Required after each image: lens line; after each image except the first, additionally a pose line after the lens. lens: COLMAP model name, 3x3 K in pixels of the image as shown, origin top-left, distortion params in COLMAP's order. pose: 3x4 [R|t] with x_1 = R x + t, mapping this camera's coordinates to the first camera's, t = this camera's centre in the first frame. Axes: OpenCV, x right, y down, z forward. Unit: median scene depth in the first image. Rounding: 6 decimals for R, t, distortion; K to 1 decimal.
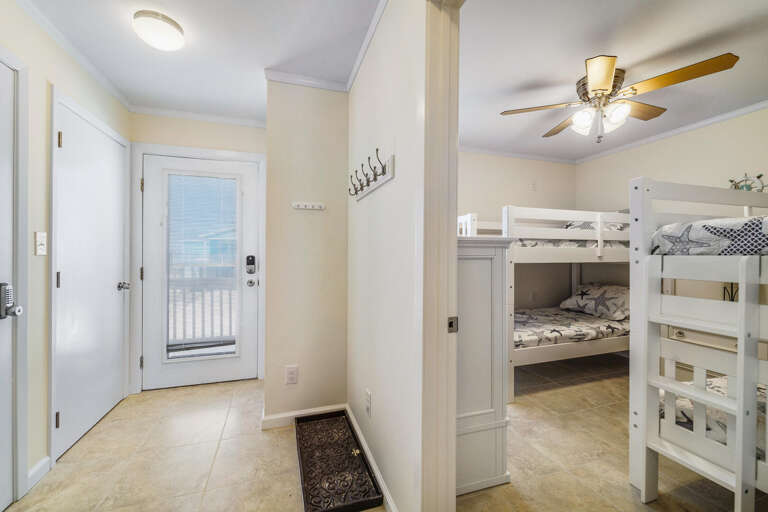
lens RADIAL K [[315.5, 0, 378.1], [0, 315.5, 255.8], [0, 0, 1]] dist [0.003116, 0.000181]
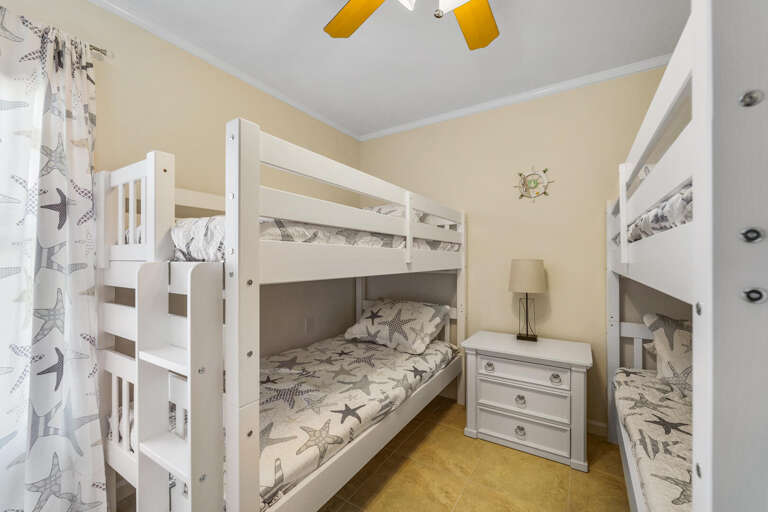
lens RADIAL K [[315.5, 0, 382.1], [0, 315.5, 258.8], [0, 0, 1]] dist [0.003116, 0.000181]
pose [[0.773294, 0.001404, 0.634045, 0.275221], [0.003014, 0.999978, -0.005891, -0.002819], [-0.634040, 0.006466, 0.773273, 0.560706]]
